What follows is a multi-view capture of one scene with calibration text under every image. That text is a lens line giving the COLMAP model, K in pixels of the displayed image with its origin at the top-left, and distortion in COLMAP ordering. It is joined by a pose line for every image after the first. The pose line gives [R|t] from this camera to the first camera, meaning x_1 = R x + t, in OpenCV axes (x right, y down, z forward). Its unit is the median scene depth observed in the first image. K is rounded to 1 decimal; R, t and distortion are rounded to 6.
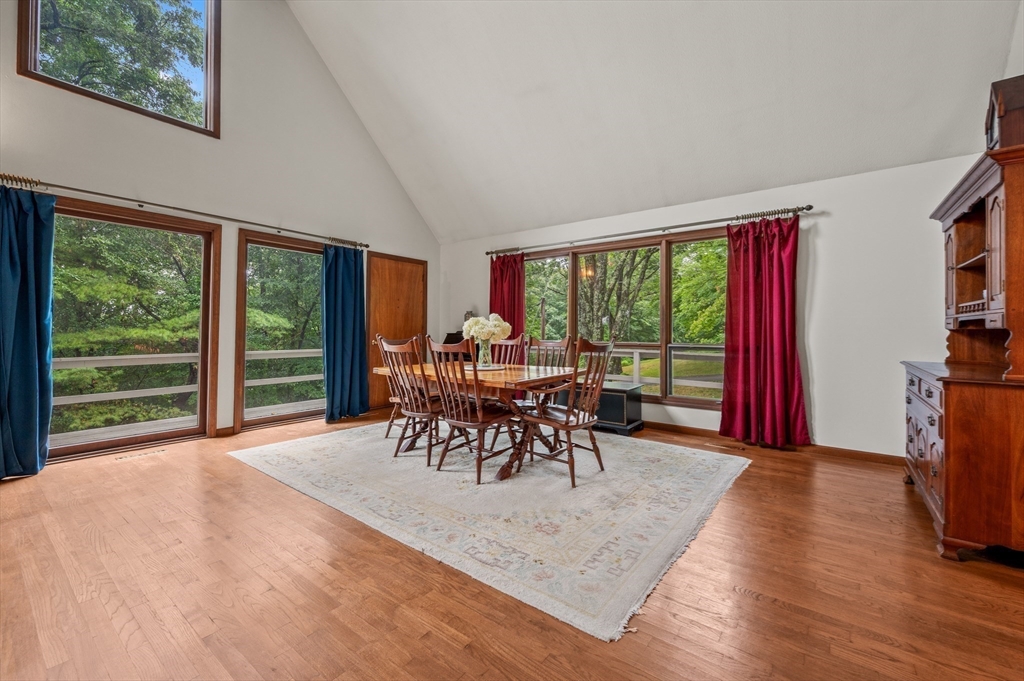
lens RADIAL K [[411.3, 0, 526.9], [0, 411.3, 327.8], [0, 0, 1]] dist [-0.000274, 0.000210]
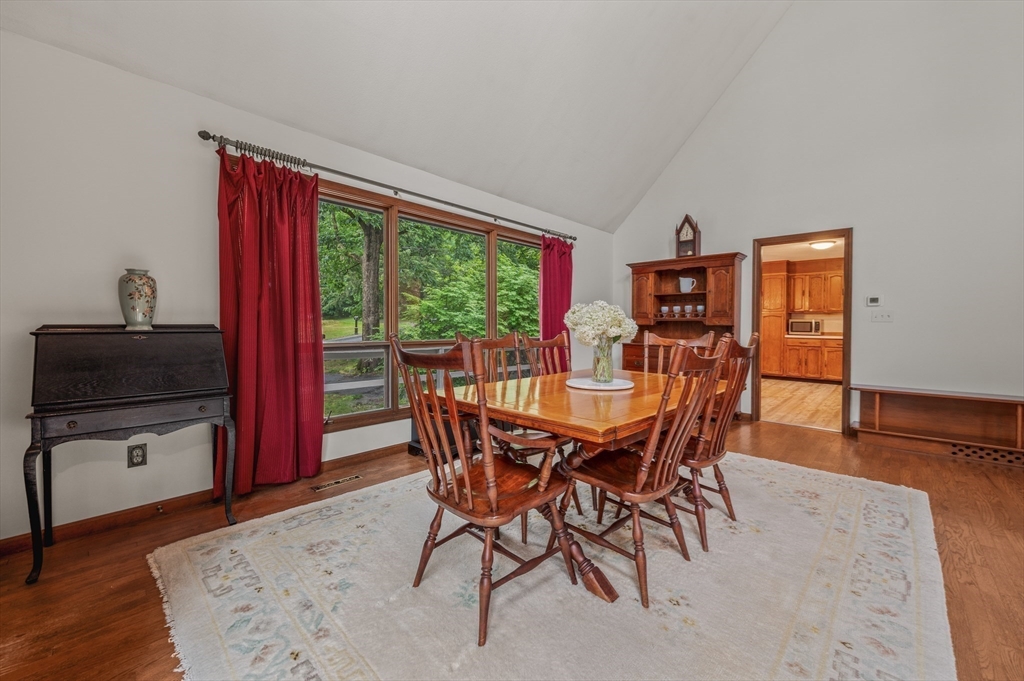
lens RADIAL K [[411.3, 0, 511.1], [0, 411.3, 336.9], [0, 0, 1]] dist [-0.000274, 0.000210]
pose [[0.125401, -0.022215, 0.991857, -0.678065], [-0.001825, 0.999742, 0.022623, 0.009111], [-0.992104, -0.004647, 0.125329, 0.953787]]
